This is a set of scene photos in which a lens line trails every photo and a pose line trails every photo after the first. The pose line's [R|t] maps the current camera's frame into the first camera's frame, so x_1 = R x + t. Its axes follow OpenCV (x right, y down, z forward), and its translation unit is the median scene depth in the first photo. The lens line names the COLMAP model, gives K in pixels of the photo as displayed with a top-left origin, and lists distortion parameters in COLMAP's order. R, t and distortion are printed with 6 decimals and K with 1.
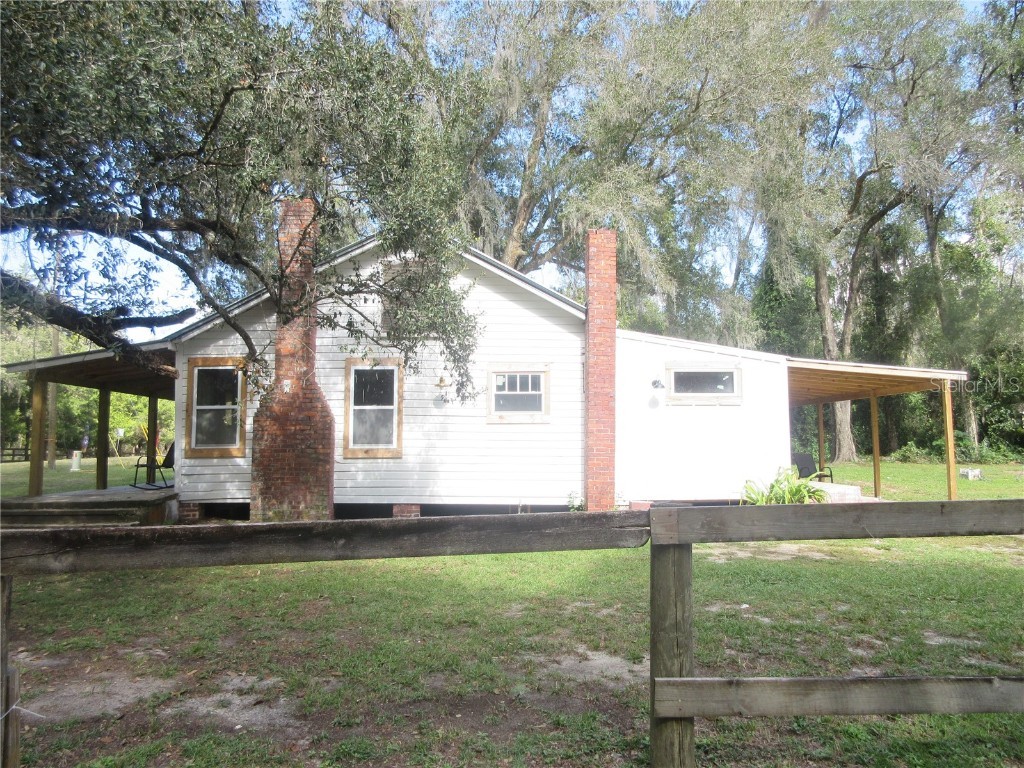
lens RADIAL K [[767.6, 0, 512.0], [0, 767.6, 384.0], [0, 0, 1]] dist [-0.002148, -0.003060]
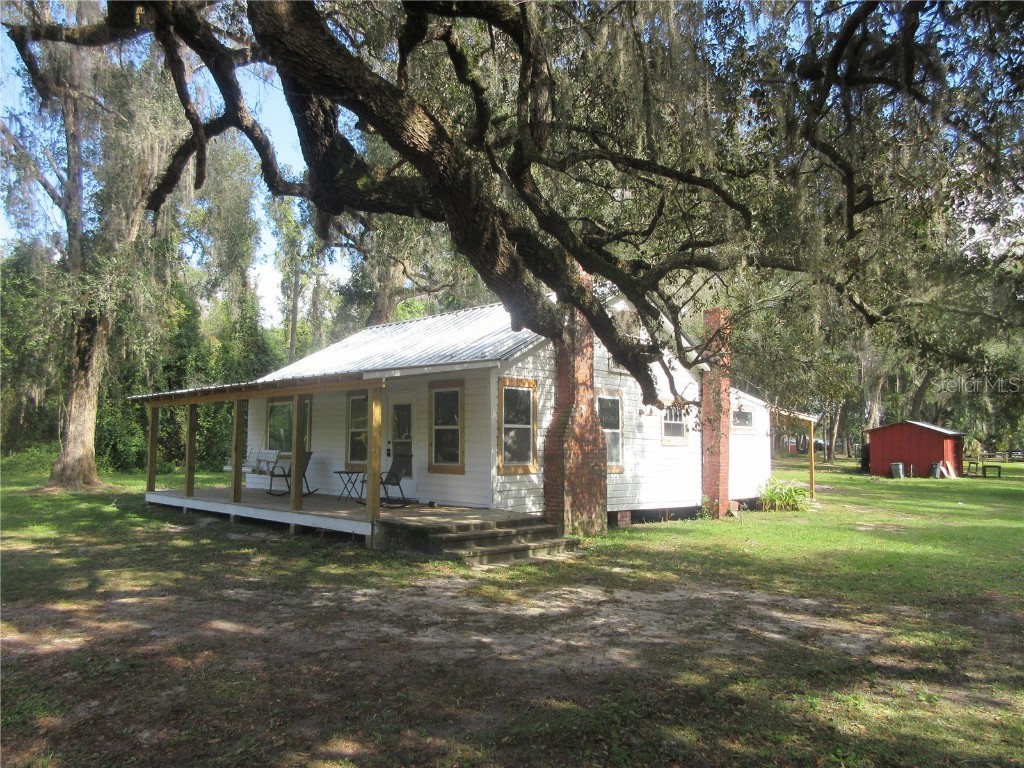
lens RADIAL K [[767.6, 0, 512.0], [0, 767.6, 384.0], [0, 0, 1]] dist [-0.002148, -0.003060]
pose [[0.721495, 0.070015, 0.688870, -1.124239], [-0.081615, 0.996539, -0.015805, -0.010298], [-0.687592, -0.044818, 0.724712, 0.247295]]
